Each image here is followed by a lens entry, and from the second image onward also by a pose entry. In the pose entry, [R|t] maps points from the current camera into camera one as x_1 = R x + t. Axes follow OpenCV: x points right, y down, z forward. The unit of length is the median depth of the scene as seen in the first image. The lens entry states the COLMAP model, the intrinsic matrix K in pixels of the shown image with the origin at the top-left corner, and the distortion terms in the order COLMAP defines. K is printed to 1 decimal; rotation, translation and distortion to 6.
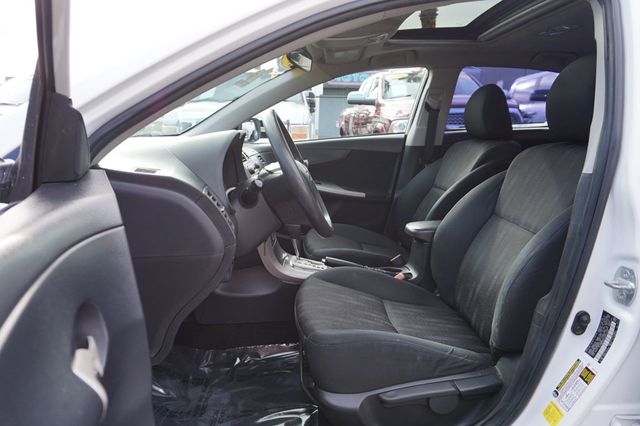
lens RADIAL K [[431.7, 0, 320.0], [0, 431.7, 213.0], [0, 0, 1]] dist [-0.048091, 0.046489]
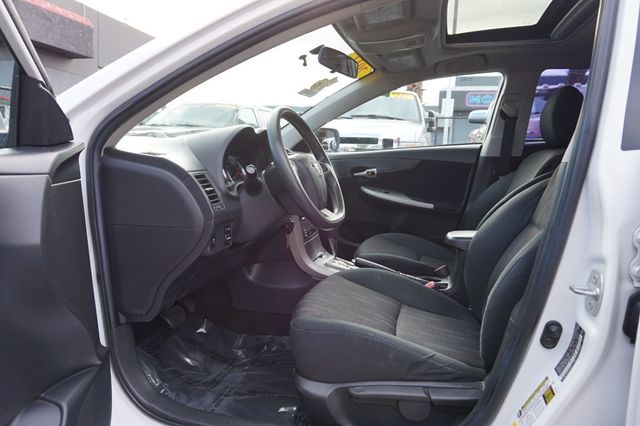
lens RADIAL K [[431.7, 0, 320.0], [0, 431.7, 213.0], [0, 0, 1]] dist [-0.048091, 0.046489]
pose [[0.952573, 0.057251, -0.298876, 0.266466], [-0.072402, 0.996579, -0.039860, 0.052267], [0.295572, 0.059609, 0.953459, 0.014181]]
